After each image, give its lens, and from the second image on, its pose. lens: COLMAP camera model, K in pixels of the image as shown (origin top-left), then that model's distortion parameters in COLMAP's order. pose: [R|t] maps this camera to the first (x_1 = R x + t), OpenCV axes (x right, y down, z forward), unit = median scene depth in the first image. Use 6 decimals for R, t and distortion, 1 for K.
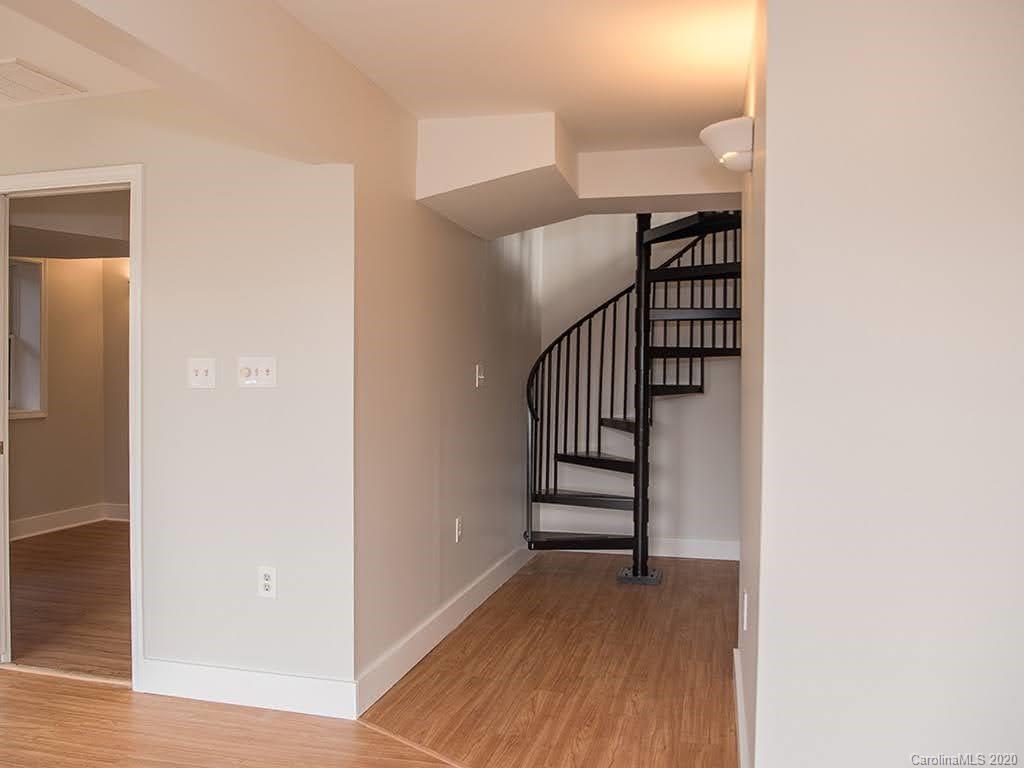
lens RADIAL K [[782.4, 0, 514.0], [0, 782.4, 381.4], [0, 0, 1]] dist [-0.026970, 0.001435]
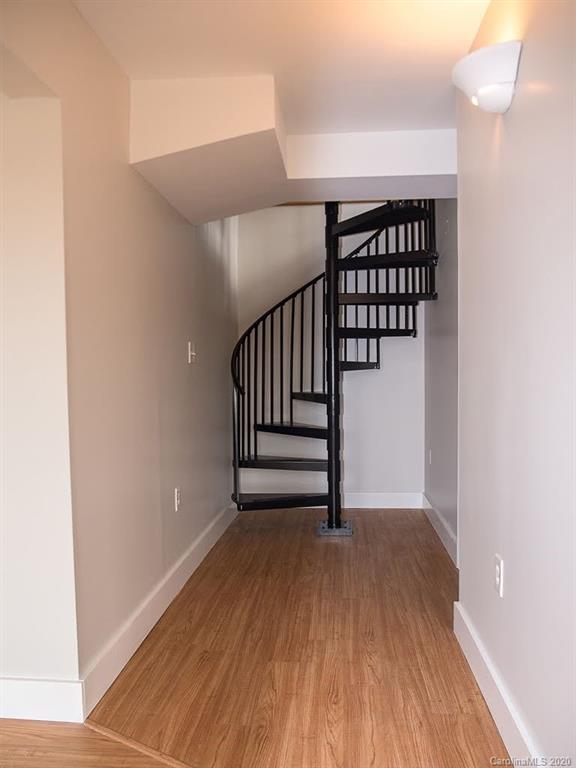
lens RADIAL K [[586.8, 0, 286.9], [0, 586.8, 389.3], [0, 0, 1]] dist [-0.026970, 0.001435]
pose [[0.988180, -0.025691, 0.151133, -0.041824], [0.021177, 0.999282, 0.031401, 0.022319], [-0.151831, -0.027830, 0.988015, 0.212330]]
